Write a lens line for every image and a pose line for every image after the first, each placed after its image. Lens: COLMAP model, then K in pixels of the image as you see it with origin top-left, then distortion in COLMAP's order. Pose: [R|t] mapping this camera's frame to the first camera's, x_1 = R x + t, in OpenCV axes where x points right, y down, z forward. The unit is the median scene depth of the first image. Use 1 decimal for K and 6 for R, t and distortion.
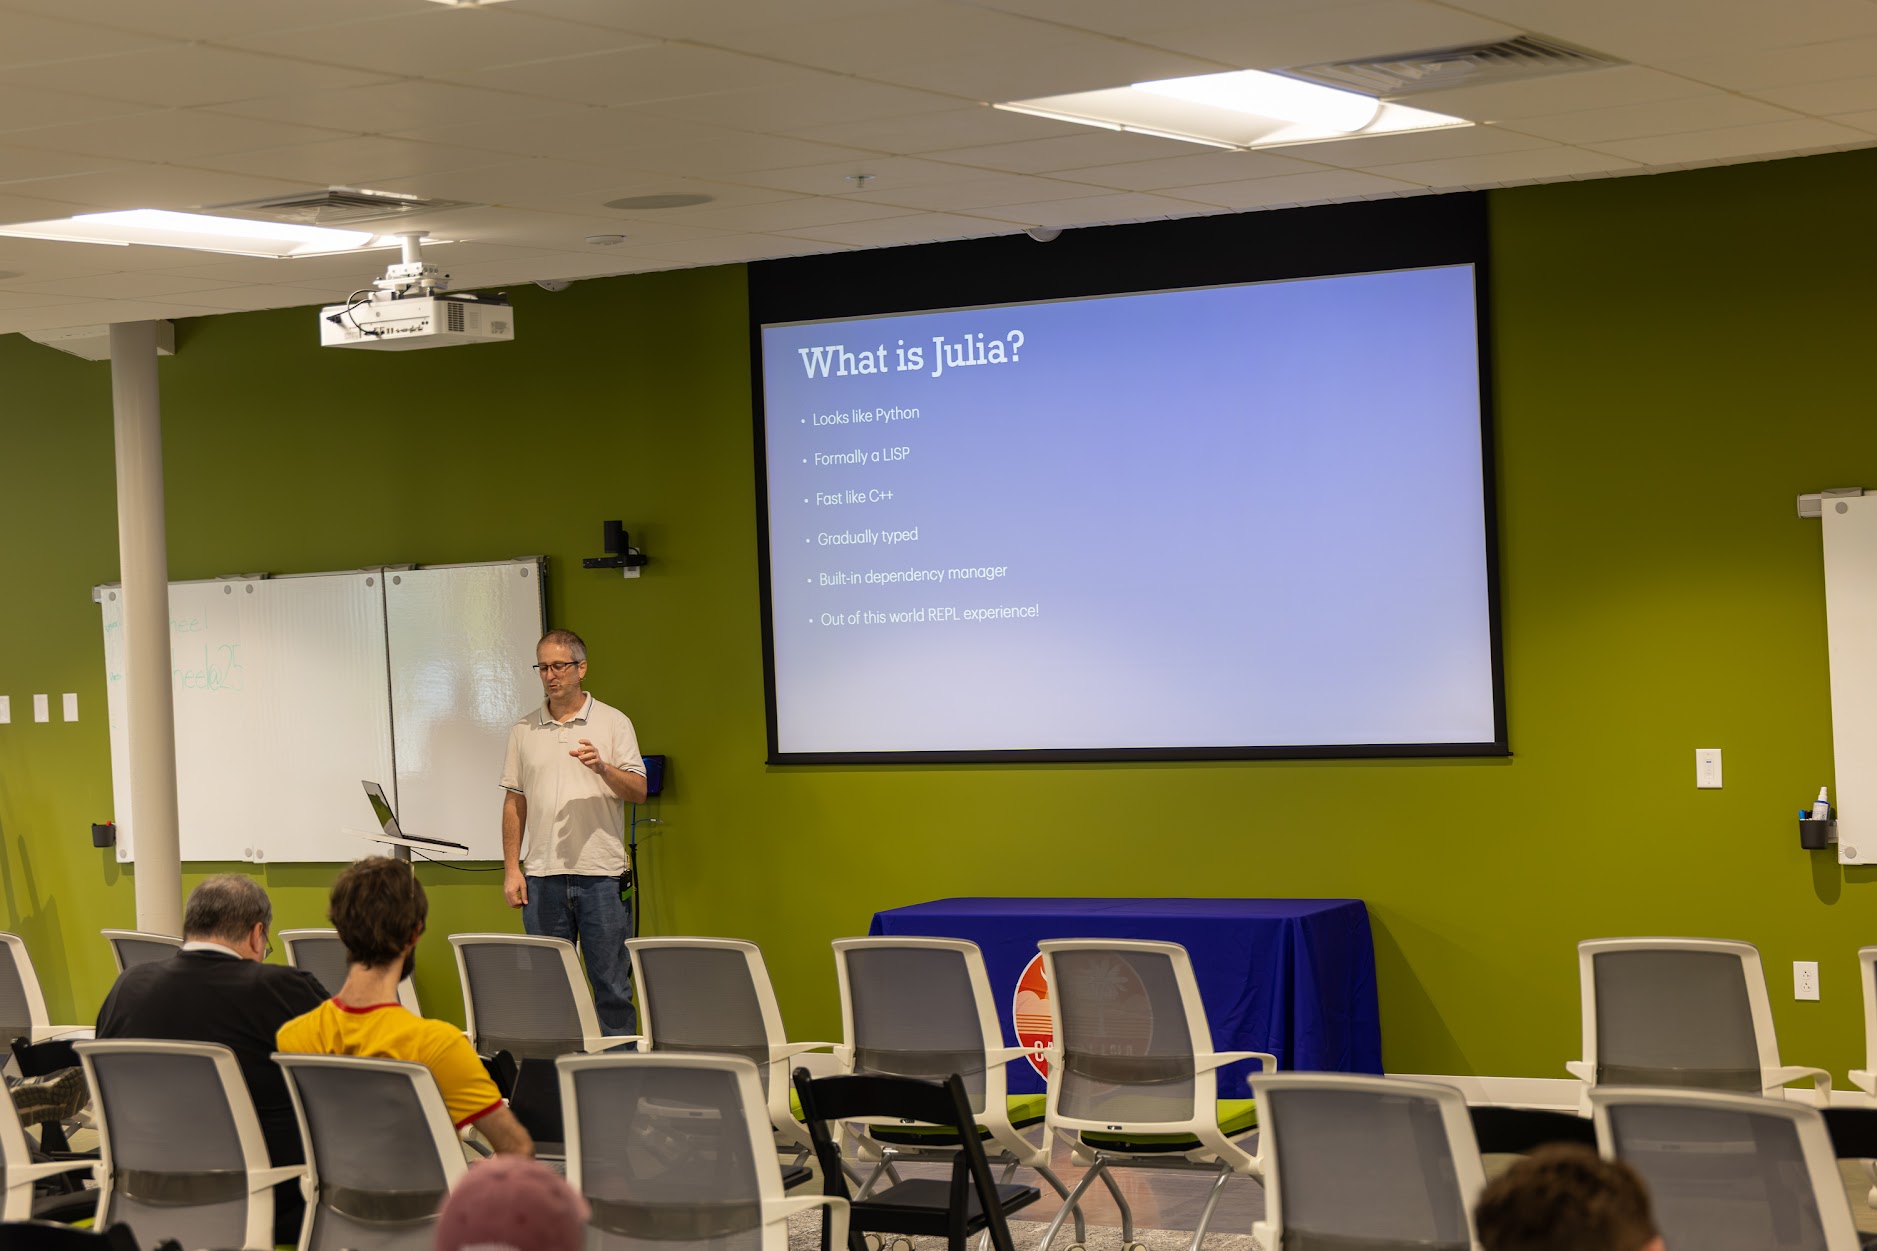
lens RADIAL K [[3704.2, 0, 867.3], [0, 3704.2, 578.1], [0, 0, 1]] dist [-0.111274, 0.173670]
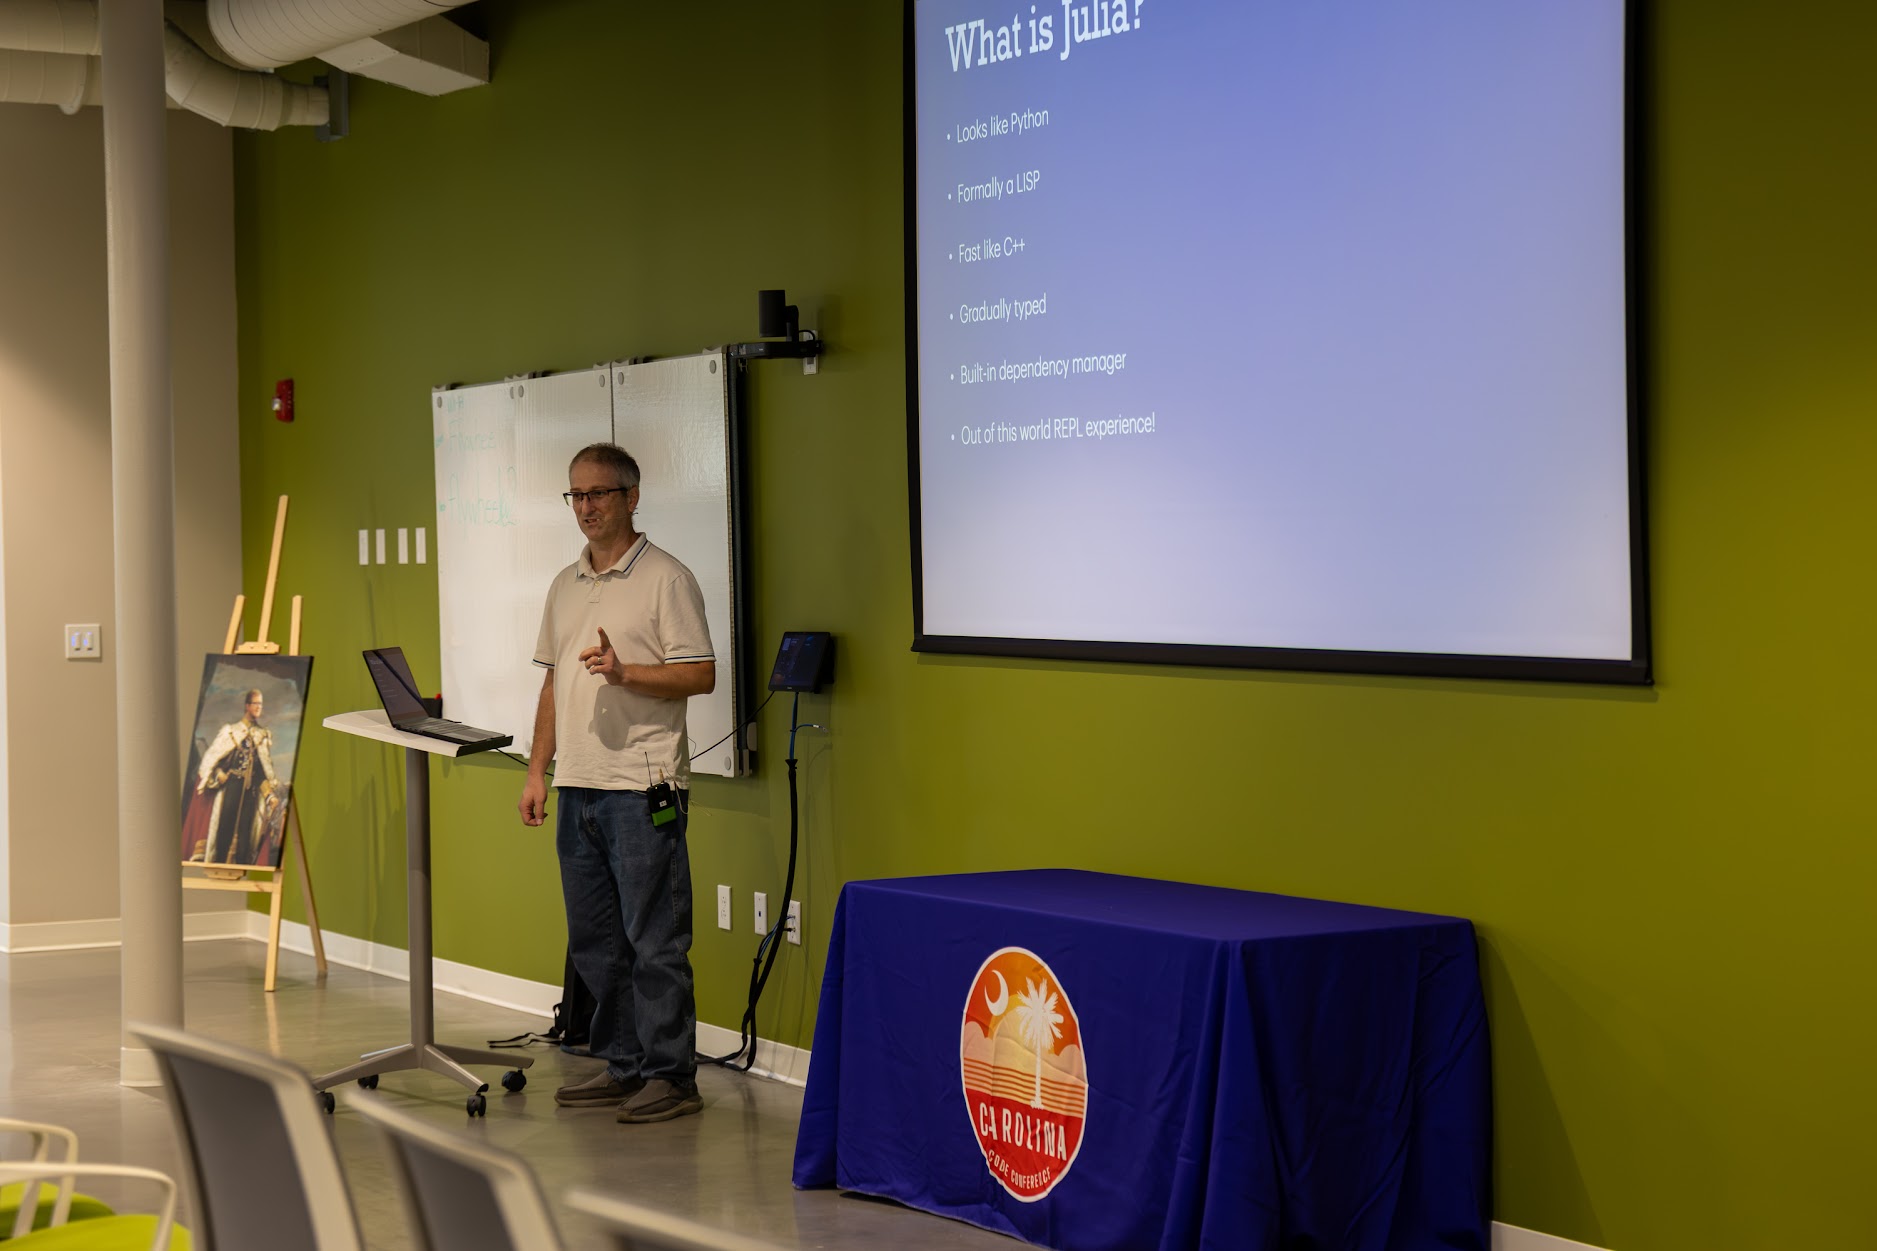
lens RADIAL K [[4010.6, 0, 938.5], [0, 4010.6, 625.5], [0, 0, 1]] dist [-0.358738, 6.597262]
pose [[0.862248, 0.041819, -0.504756, 0.351118], [-0.020954, 0.998678, 0.046948, 0.011697], [0.506052, -0.029904, 0.861984, 0.383716]]
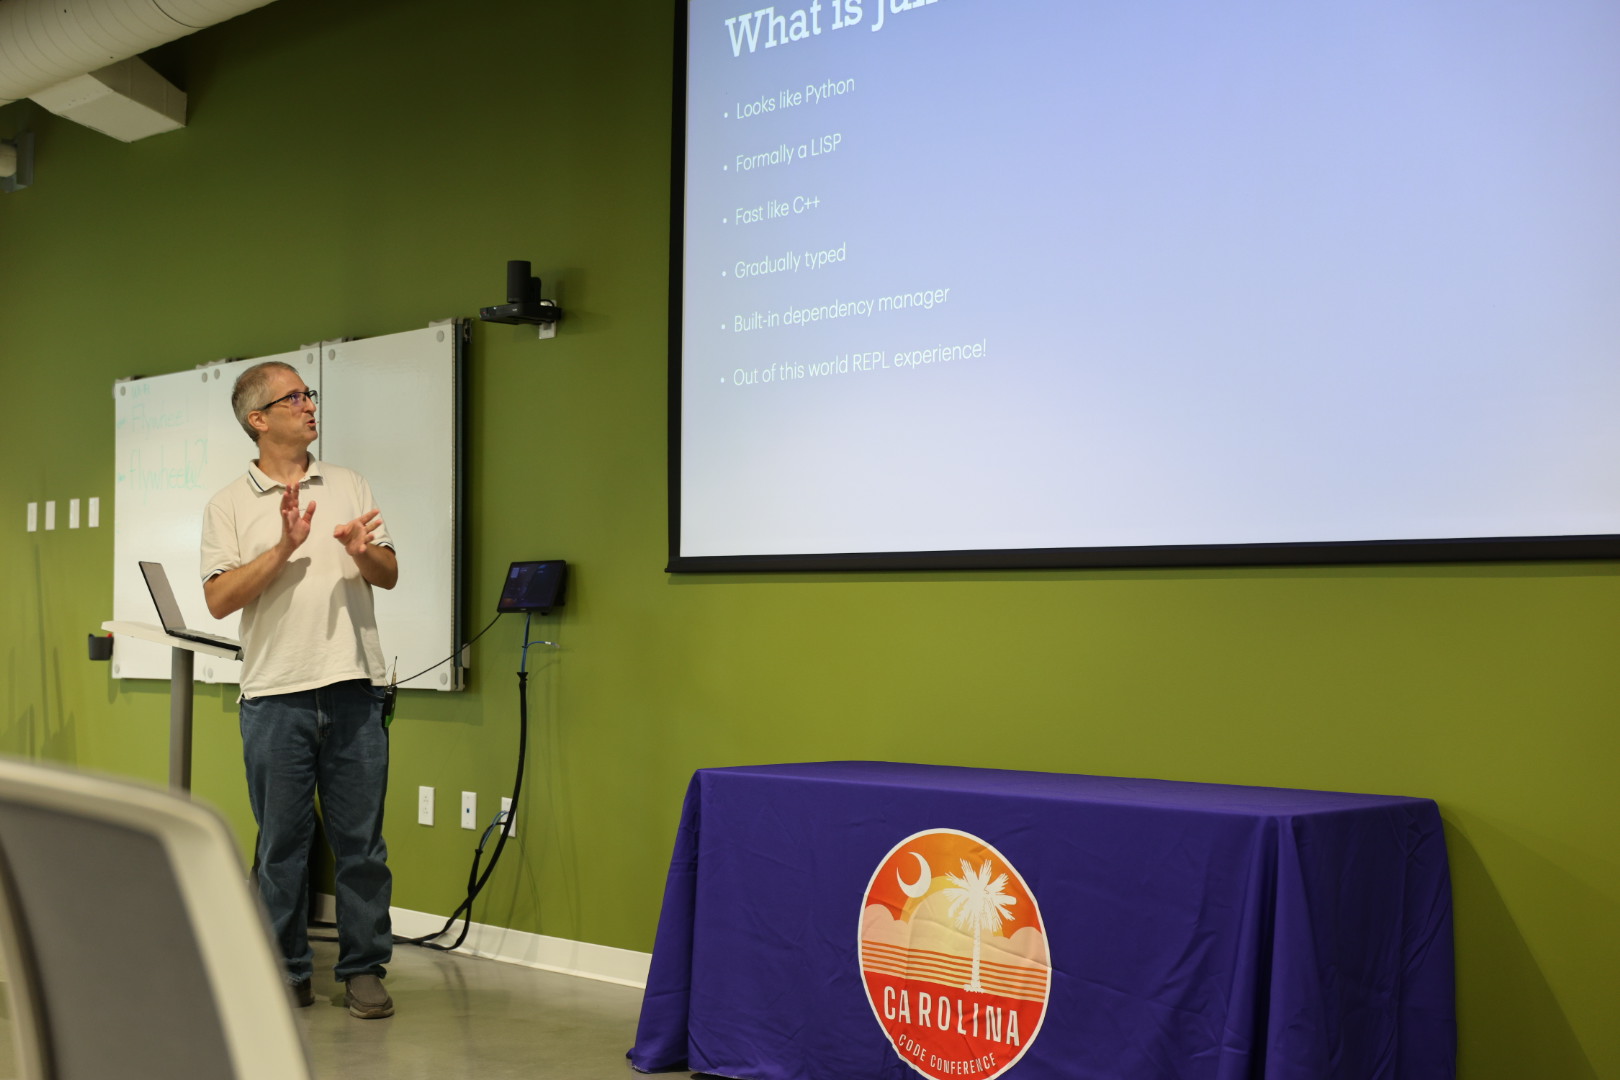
lens RADIAL K [[2171.1, 0, 810.0], [0, 2171.1, 540.0], [0, 0, 1]] dist [0.011050, -0.038432]
pose [[0.969514, 0.042608, -0.241303, 0.110671], [-0.050813, 0.998319, -0.027879, 0.055829], [0.239710, 0.039290, 0.970049, 0.587683]]
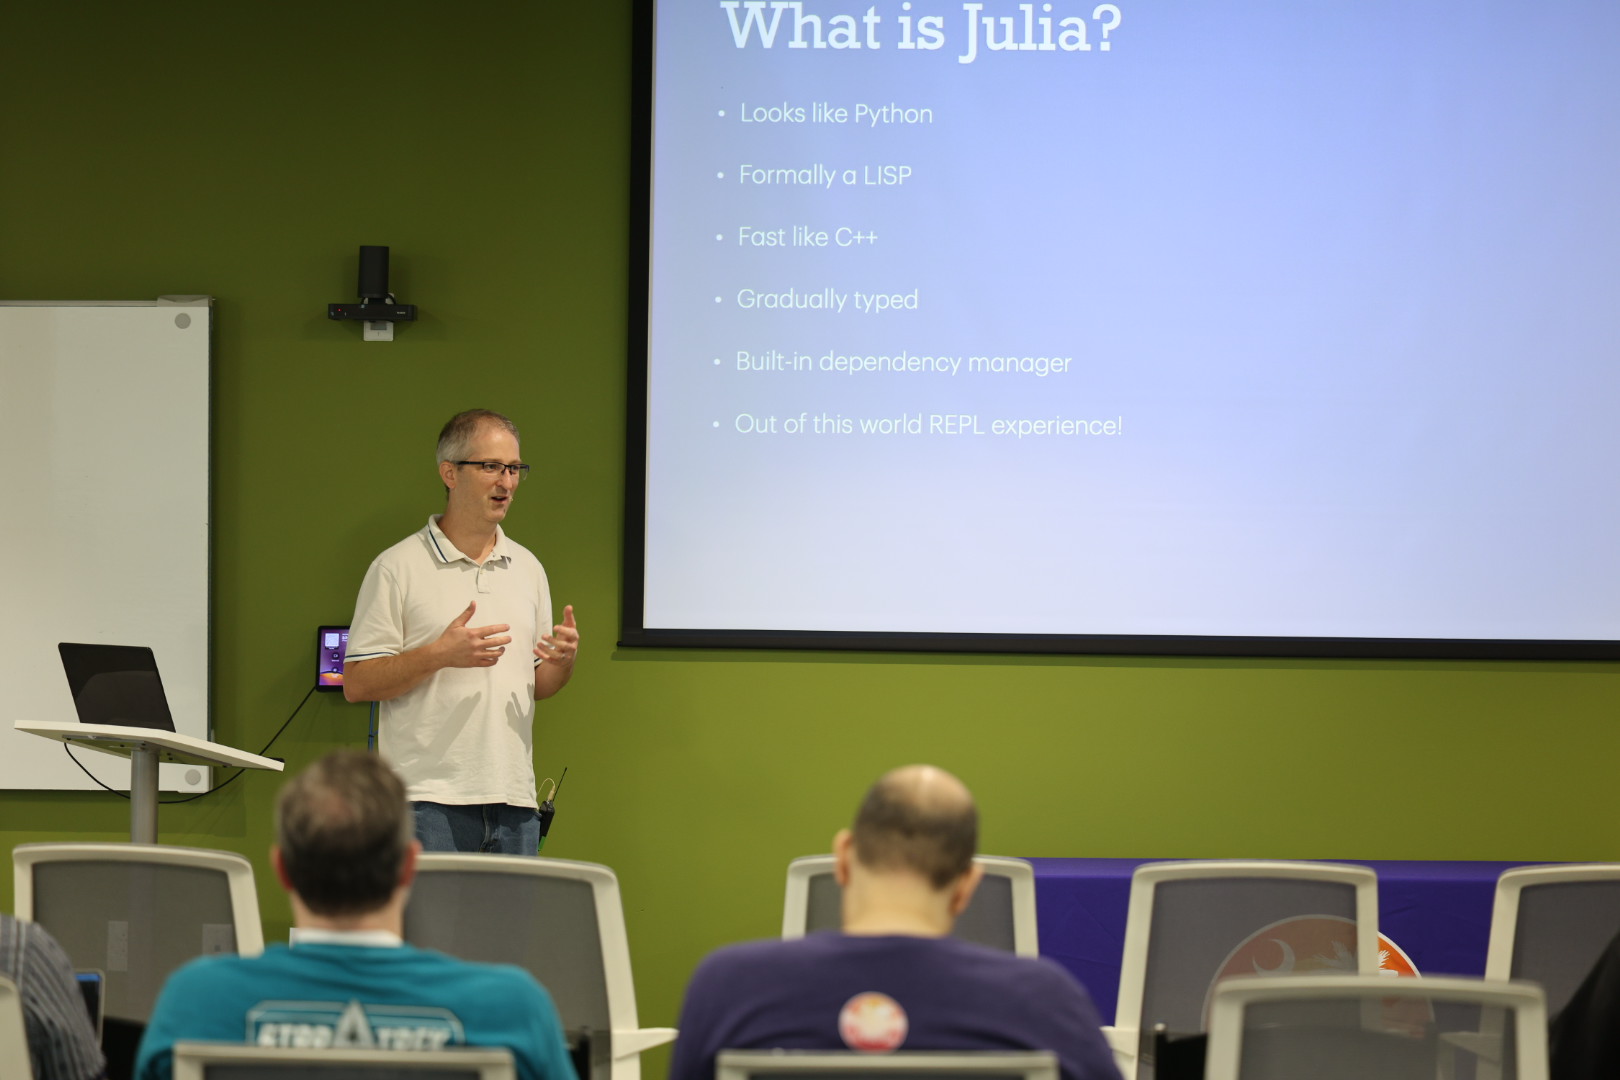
lens RADIAL K [[5009.6, 0, 816.4], [0, 5009.6, 566.0], [0, 0, 1]] dist [-0.179171, 0.206834]
pose [[0.855859, 0.050752, 0.514712, -0.451777], [-0.050157, 0.998628, -0.015067, 0.048913], [-0.514771, -0.012921, 0.857231, 0.249935]]
